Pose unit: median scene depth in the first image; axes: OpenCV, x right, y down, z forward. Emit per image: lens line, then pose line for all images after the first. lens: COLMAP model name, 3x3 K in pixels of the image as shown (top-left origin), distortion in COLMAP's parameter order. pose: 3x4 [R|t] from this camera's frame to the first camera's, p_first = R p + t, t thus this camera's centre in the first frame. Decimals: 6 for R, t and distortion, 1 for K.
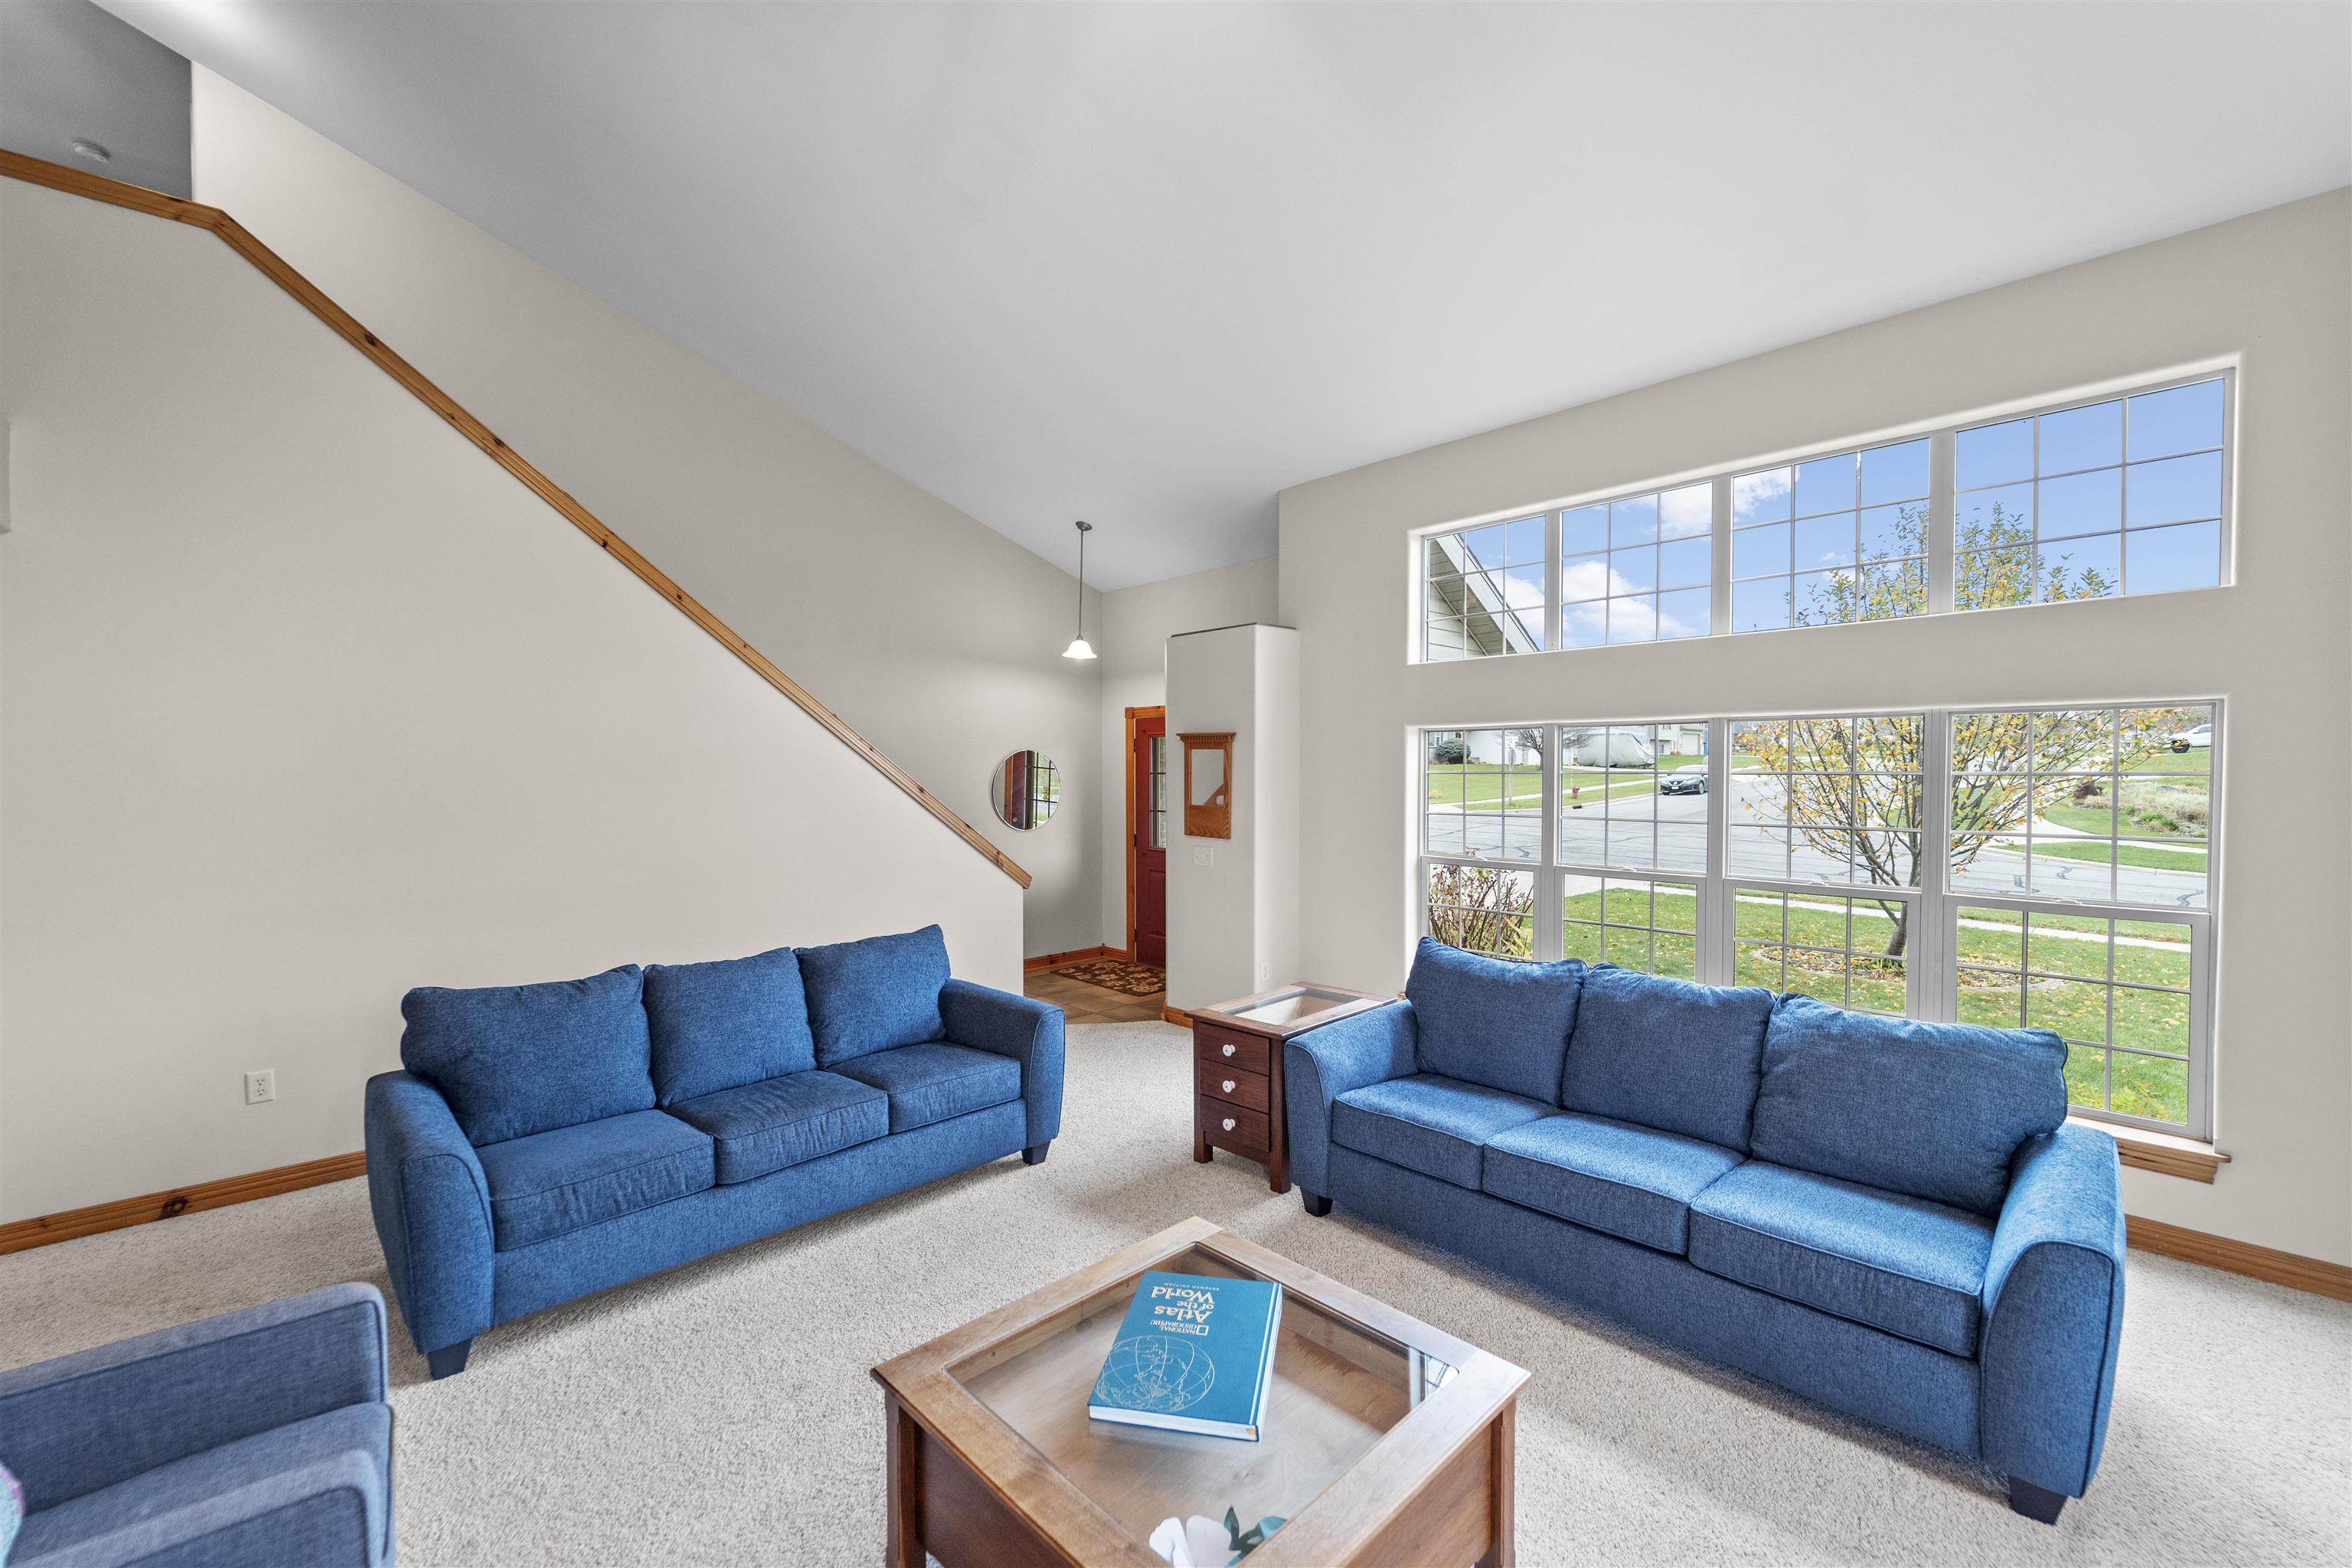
lens RADIAL K [[944.0, 0, 1175.1], [0, 944.0, 756.2], [0, 0, 1]] dist [-0.001936, -0.000689]
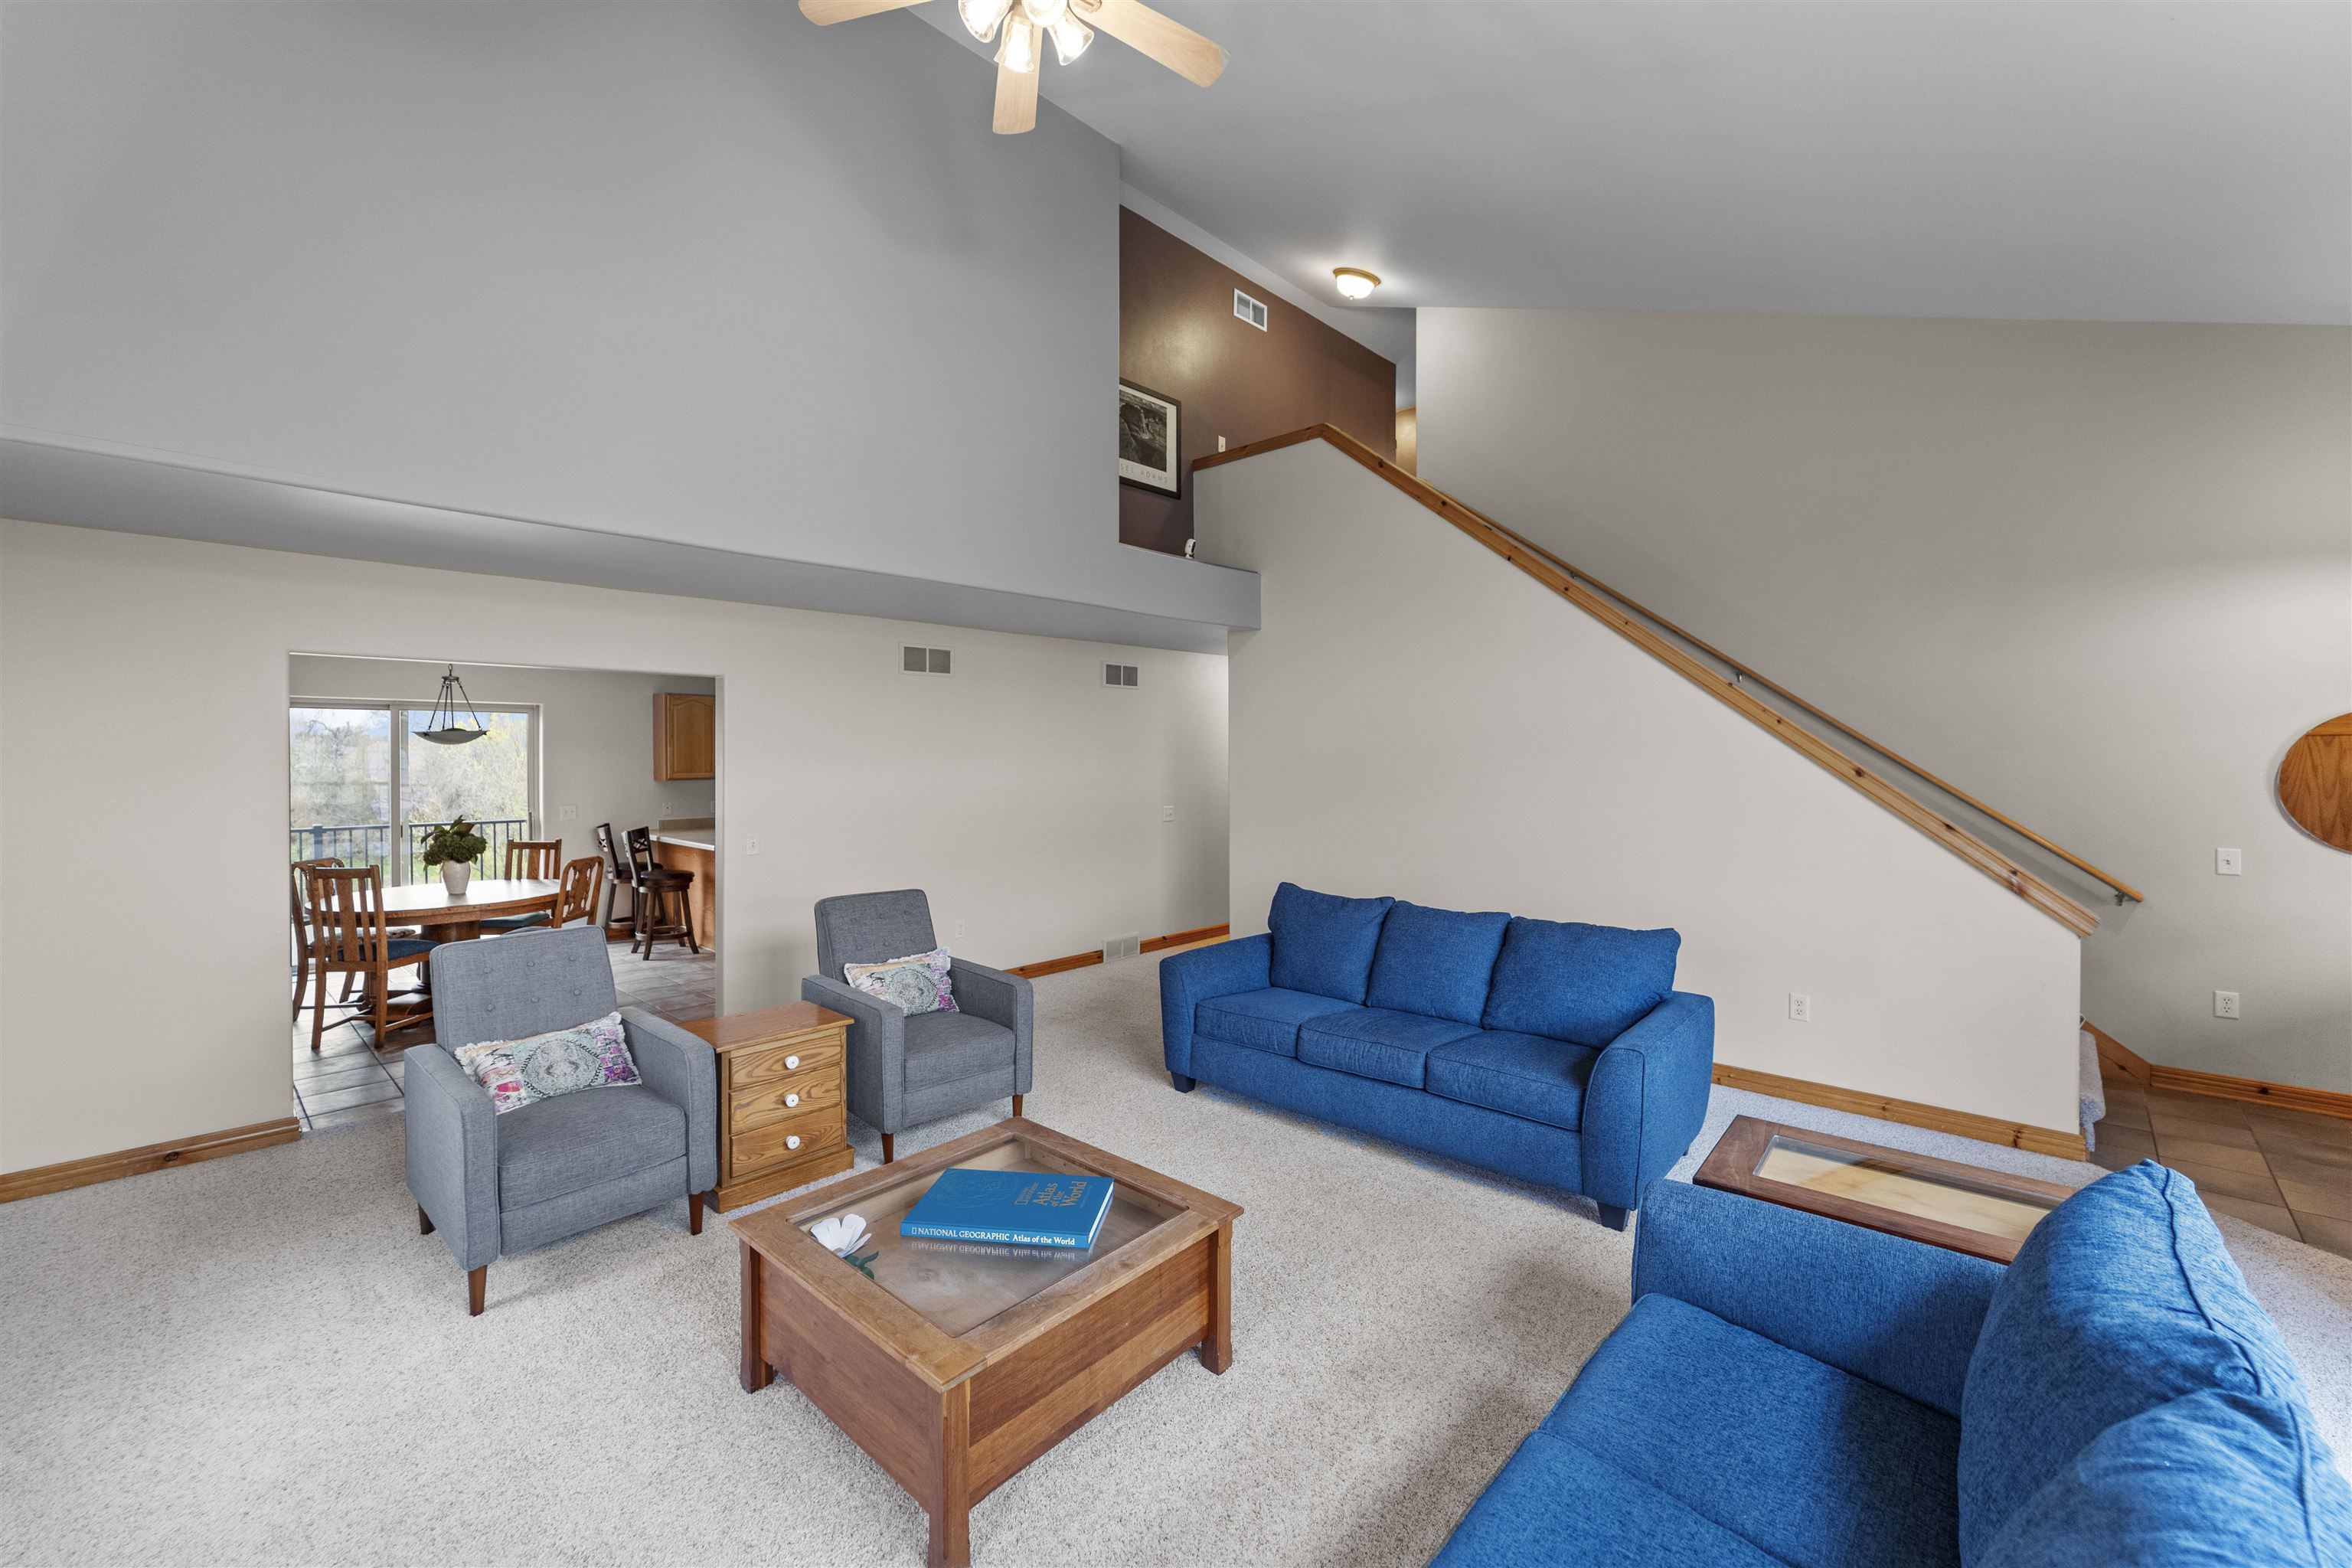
lens RADIAL K [[944.0, 0, 1175.1], [0, 944.0, 756.2], [0, 0, 1]] dist [-0.001936, -0.000689]
pose [[0.064499, 0.014749, -0.997809, 0.732352], [0.019595, 0.999679, 0.016044, -0.003046], [0.997725, -0.020587, 0.064189, 0.642005]]
